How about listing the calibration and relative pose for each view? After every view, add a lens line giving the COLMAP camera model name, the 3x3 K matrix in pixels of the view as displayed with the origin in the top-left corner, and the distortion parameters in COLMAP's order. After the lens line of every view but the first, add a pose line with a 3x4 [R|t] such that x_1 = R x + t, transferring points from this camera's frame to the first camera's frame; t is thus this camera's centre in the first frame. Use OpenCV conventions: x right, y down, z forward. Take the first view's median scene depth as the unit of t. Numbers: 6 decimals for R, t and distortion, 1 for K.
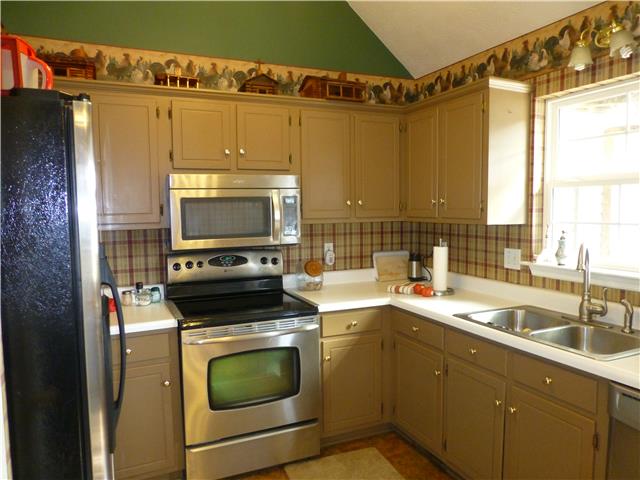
lens RADIAL K [[467.0, 0, 323.2], [0, 467.0, 238.8], [0, 0, 1]] dist [-0.027242, -0.002784]
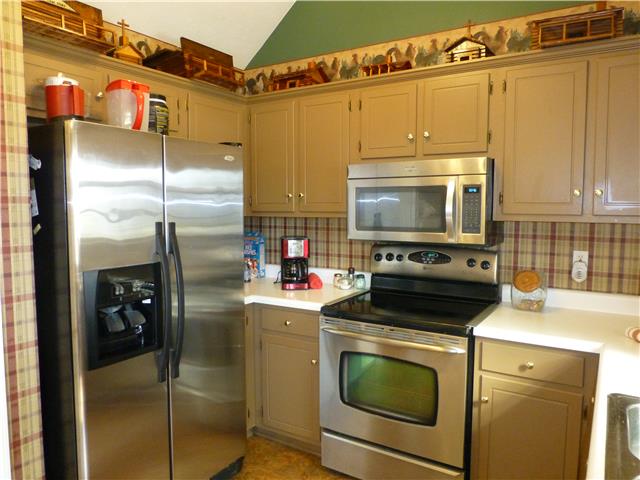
lens RADIAL K [[467.0, 0, 323.2], [0, 467.0, 238.8], [0, 0, 1]] dist [-0.027242, -0.002784]
pose [[0.550700, 0.076669, -0.831175, 0.442730], [-0.066675, 0.996631, 0.047755, -0.019126], [0.832036, 0.029120, 0.553957, 0.339332]]
